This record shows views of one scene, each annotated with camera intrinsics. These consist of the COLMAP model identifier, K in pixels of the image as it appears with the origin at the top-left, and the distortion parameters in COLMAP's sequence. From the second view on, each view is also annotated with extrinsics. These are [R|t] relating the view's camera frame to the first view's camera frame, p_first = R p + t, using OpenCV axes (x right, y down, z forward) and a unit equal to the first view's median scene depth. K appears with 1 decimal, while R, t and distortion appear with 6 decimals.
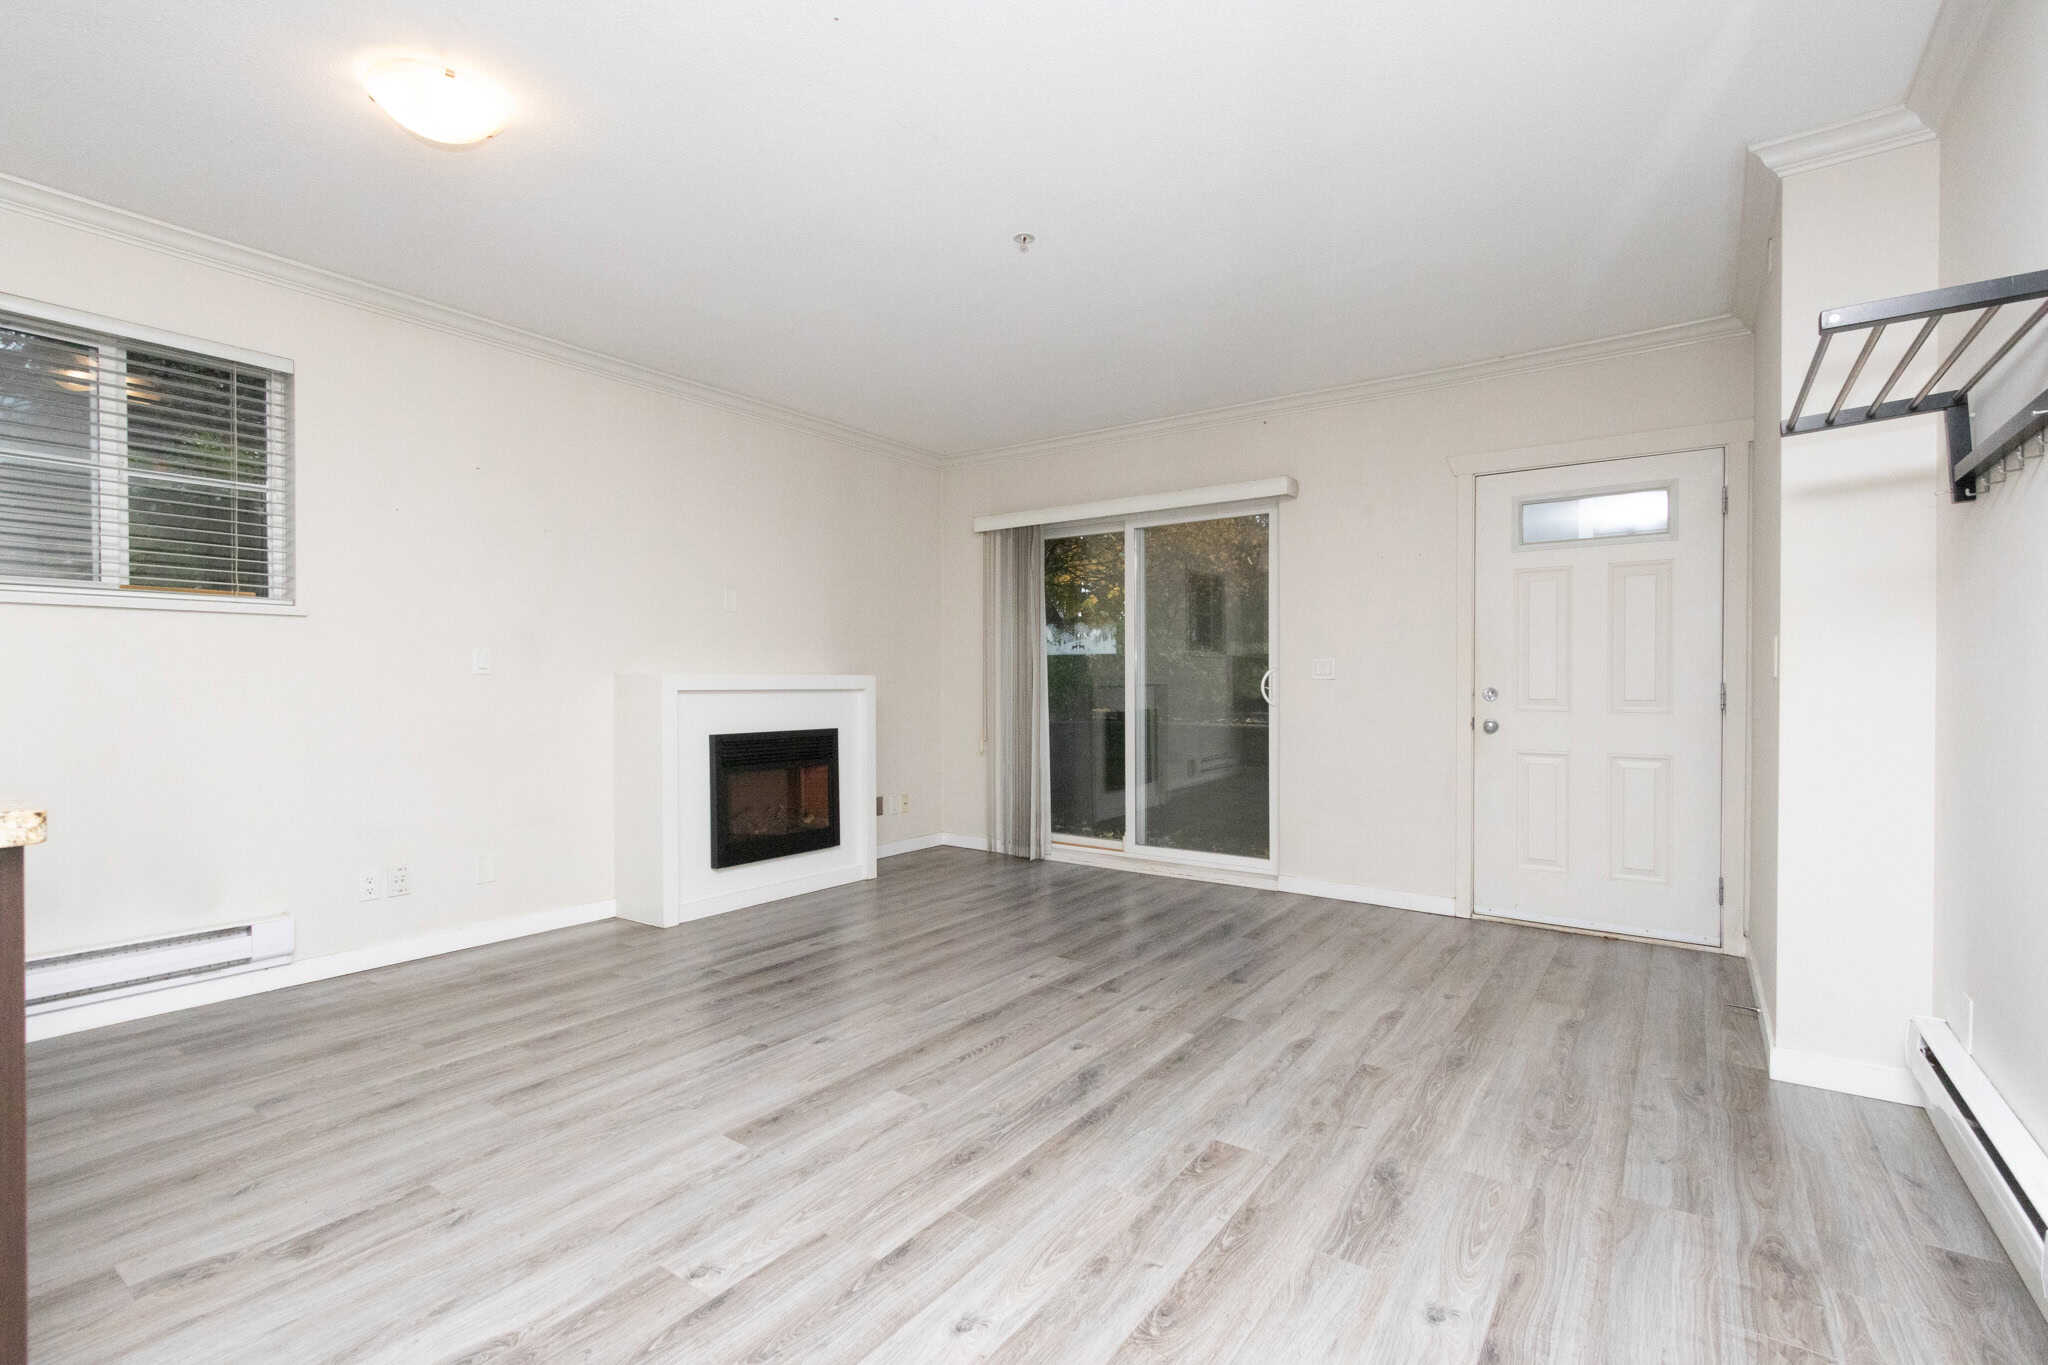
lens RADIAL K [[925.4, 0, 1013.1], [0, 925.4, 681.2], [0, 0, 1]] dist [0.001908, 0.000747]
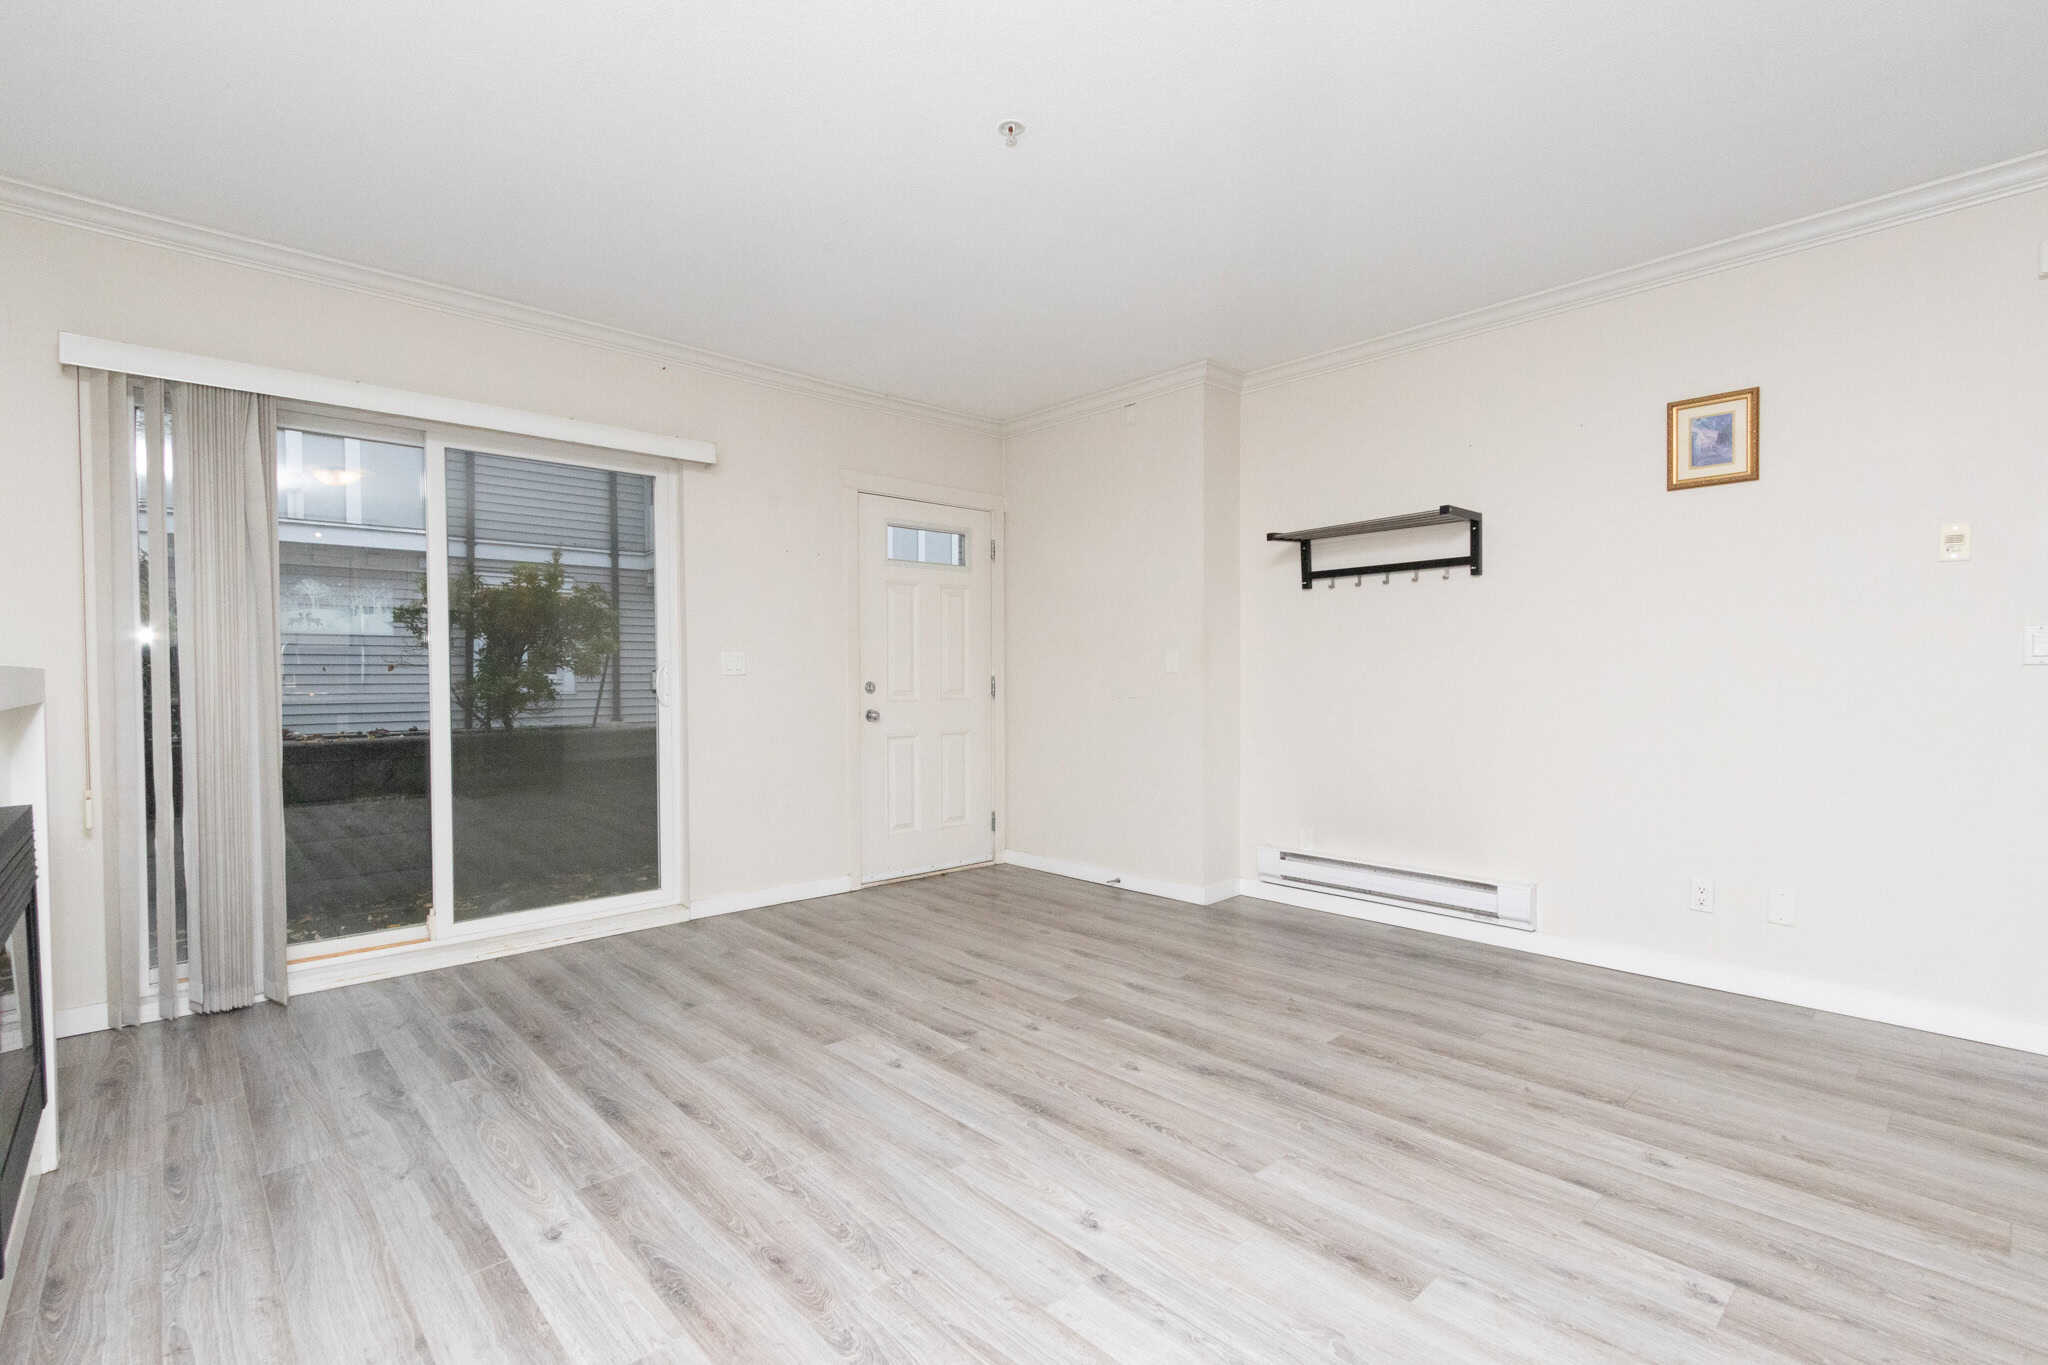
lens RADIAL K [[925.4, 0, 1011.7], [0, 925.4, 688.8], [0, 0, 1]] dist [0.001908, 0.000747]
pose [[0.201460, -0.017289, 0.979344, -0.736294], [0.001851, 0.999849, 0.017271, -0.005438], [-0.979495, -0.001667, 0.201462, 0.787669]]
